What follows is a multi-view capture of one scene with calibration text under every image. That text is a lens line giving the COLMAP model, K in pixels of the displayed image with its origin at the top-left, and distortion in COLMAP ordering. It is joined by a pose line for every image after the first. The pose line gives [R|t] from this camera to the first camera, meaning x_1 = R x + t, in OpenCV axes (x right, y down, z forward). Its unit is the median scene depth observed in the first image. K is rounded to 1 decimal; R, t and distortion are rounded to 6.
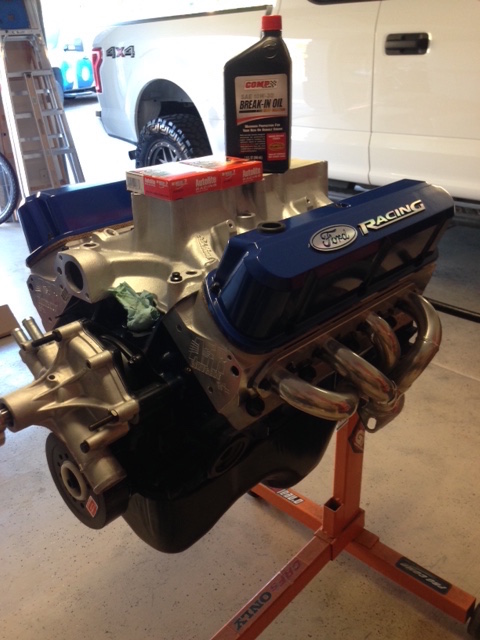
lens RADIAL K [[604.9, 0, 240.0], [0, 604.9, 320.0], [0, 0, 1]] dist [0.099401, -0.272900]
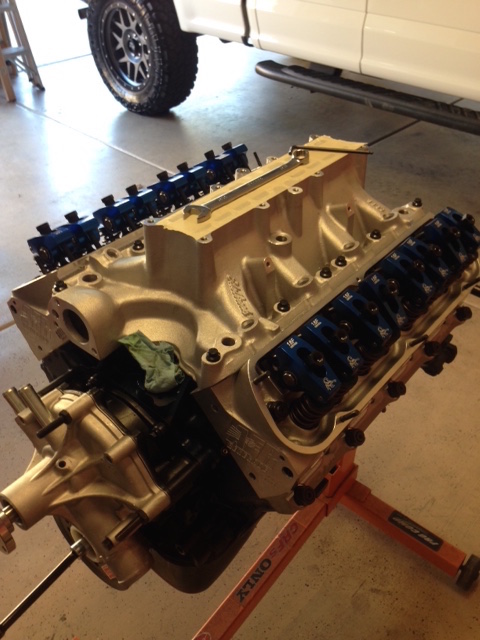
lens RADIAL K [[604.9, 0, 240.0], [0, 604.9, 320.0], [0, 0, 1]] dist [0.099401, -0.272900]
pose [[0.996735, -0.008408, 0.080303, -0.119444], [-0.011603, 0.969326, 0.245504, -0.283456], [-0.079904, -0.245635, 0.966064, 0.195542]]
